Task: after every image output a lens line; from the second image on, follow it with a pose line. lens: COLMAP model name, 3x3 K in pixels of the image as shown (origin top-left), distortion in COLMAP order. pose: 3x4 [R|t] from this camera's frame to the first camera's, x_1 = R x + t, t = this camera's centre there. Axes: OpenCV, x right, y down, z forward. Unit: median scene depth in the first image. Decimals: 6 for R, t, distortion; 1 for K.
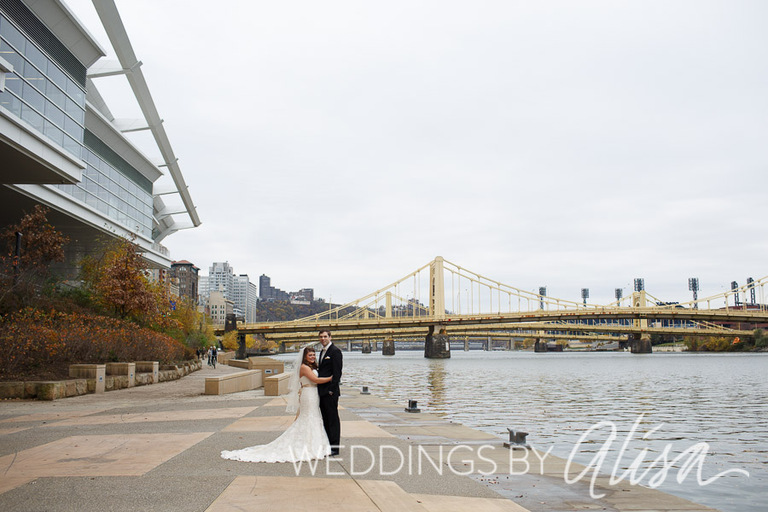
lens RADIAL K [[2256.8, 0, 384.0], [0, 2256.8, 255.9], [0, 0, 1]] dist [0.078560, 0.000000]
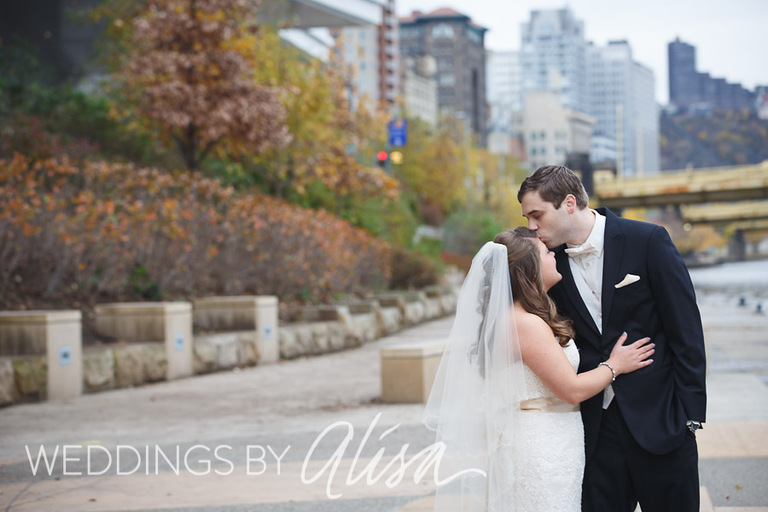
lens RADIAL K [[2256.8, 0, 384.1], [0, 2256.8, 256.3], [0, 0, 1]] dist [0.078560, 0.000000]
pose [[0.934652, -0.021383, -0.354920, 0.029314], [0.035920, 0.998762, 0.034420, 0.030042], [0.353745, -0.044920, 0.934263, 0.696304]]
